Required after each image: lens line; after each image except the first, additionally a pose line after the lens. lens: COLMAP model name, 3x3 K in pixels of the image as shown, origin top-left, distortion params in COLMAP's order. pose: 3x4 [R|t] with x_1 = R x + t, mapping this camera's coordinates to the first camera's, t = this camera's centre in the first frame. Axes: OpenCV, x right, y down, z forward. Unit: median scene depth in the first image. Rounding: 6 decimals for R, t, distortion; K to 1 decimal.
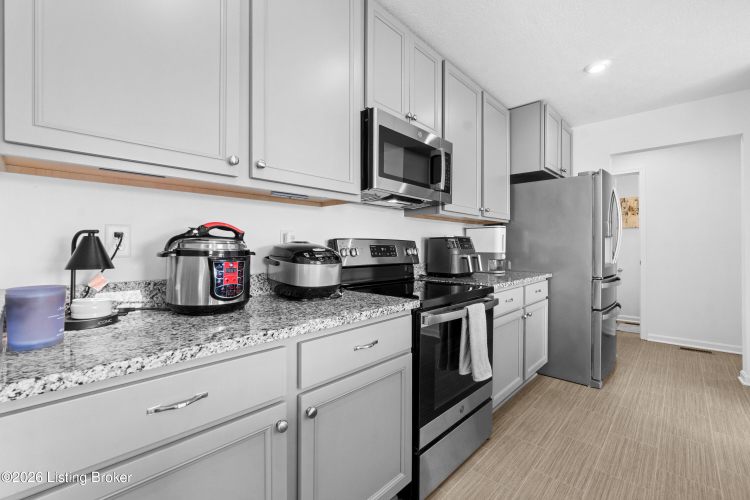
lens RADIAL K [[325.9, 0, 370.6], [0, 325.9, 248.4], [0, 0, 1]] dist [-0.001746, 0.000760]
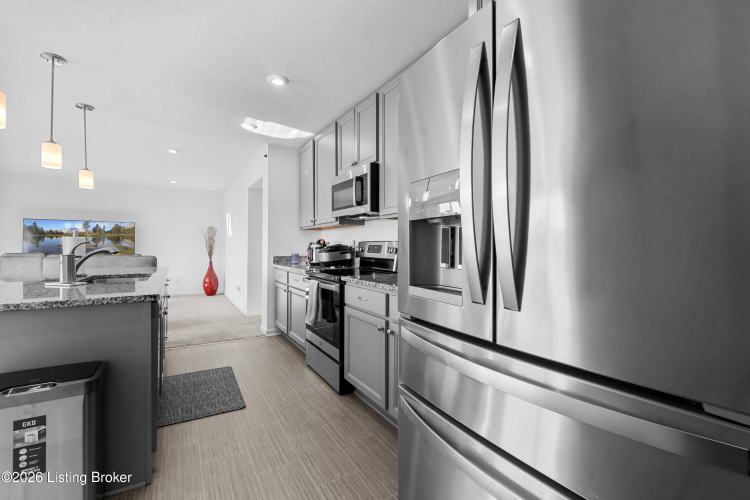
lens RADIAL K [[325.9, 0, 370.6], [0, 325.9, 248.4], [0, 0, 1]] dist [-0.001746, 0.000760]
pose [[-0.268395, 0.001332, -0.963308, 1.577538], [-0.006927, 0.999971, 0.003312, 0.000405], [0.963284, 0.007562, -0.268378, 1.465832]]
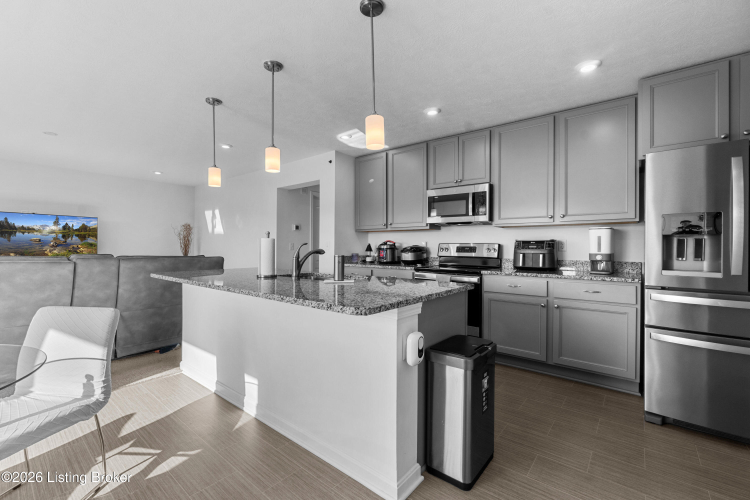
lens RADIAL K [[327.7, 0, 374.7], [0, 327.7, 247.5], [0, 0, 1]] dist [0.000122, -0.000233]
pose [[0.078413, -0.000818, -0.996921, 1.993484], [-0.006364, 0.999979, -0.001321, 0.003575], [0.996901, 0.006448, 0.078406, 0.344386]]
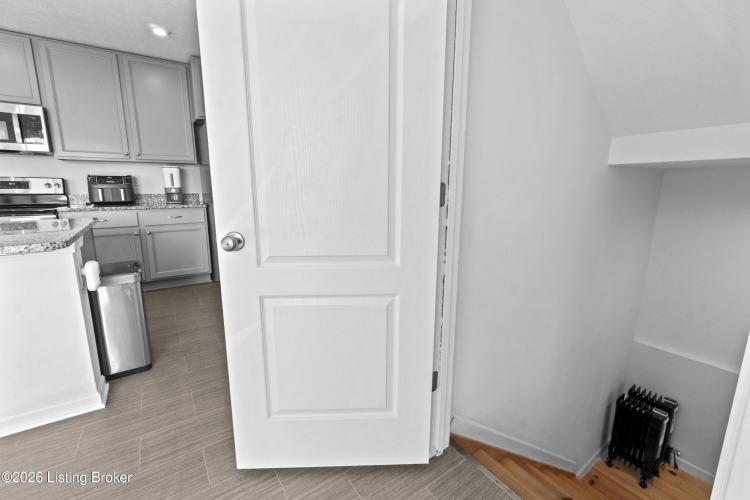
lens RADIAL K [[325.9, 0, 370.6], [0, 325.9, 248.4], [0, 0, 1]] dist [-0.001746, 0.000760]
pose [[0.978780, 0.042251, -0.200513, 2.110739], [-0.003443, 0.981766, 0.190064, 0.006388], [0.204887, -0.185341, 0.961078, -0.170936]]
